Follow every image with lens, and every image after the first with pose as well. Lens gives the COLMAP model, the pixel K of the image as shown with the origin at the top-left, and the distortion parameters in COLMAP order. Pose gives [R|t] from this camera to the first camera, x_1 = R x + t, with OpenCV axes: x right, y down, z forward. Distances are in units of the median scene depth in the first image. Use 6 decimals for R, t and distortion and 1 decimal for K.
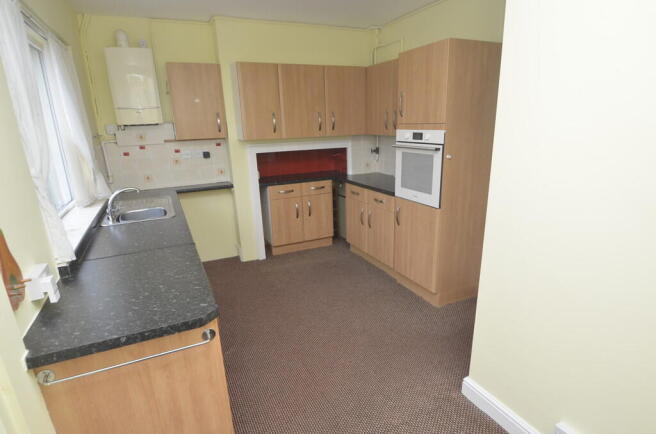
lens RADIAL K [[361.3, 0, 328.8], [0, 361.3, 226.7], [0, 0, 1]] dist [-0.056290, -0.000534]
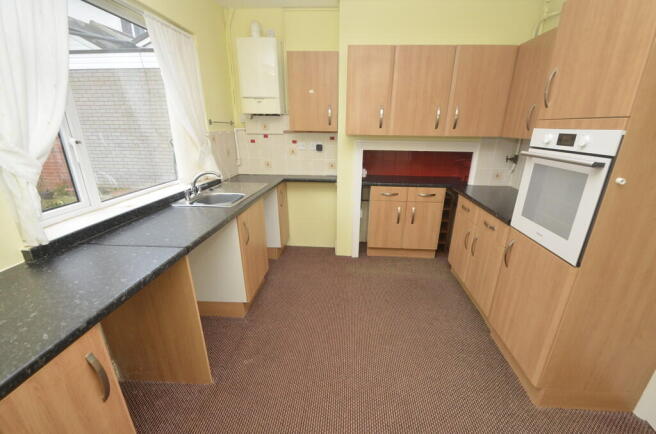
lens RADIAL K [[283.3, 0, 331.4], [0, 283.3, 230.1], [0, 0, 1]] dist [0.001391, -0.011475]
pose [[0.868511, 0.202855, -0.452259, 0.113119], [-0.170968, 0.979026, 0.110805, -0.066713], [0.465251, -0.018914, 0.884977, 0.296953]]
